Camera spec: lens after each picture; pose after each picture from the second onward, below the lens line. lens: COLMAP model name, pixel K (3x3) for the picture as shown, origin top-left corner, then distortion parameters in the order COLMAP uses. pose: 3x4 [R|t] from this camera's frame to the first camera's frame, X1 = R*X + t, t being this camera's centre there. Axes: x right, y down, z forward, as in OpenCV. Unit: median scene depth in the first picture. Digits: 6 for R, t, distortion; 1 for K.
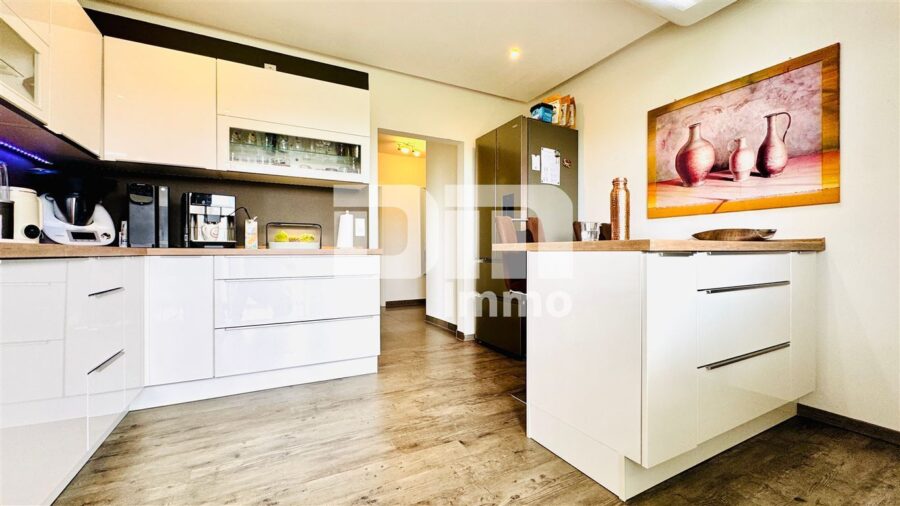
lens RADIAL K [[361.9, 0, 450.0], [0, 361.9, 253.0], [0, 0, 1]] dist [-0.001377, 0.000005]
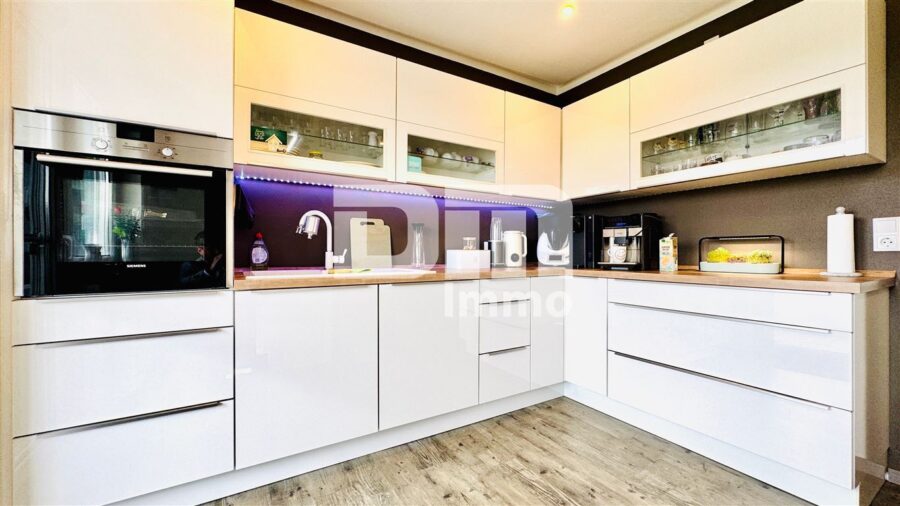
lens RADIAL K [[361.9, 0, 450.0], [0, 361.9, 253.0], [0, 0, 1]] dist [-0.001377, 0.000005]
pose [[0.051222, 0.004187, -0.998679, 0.337126], [0.002380, 0.999988, 0.004315, -0.068162], [0.998684, -0.002598, 0.051211, 0.487499]]
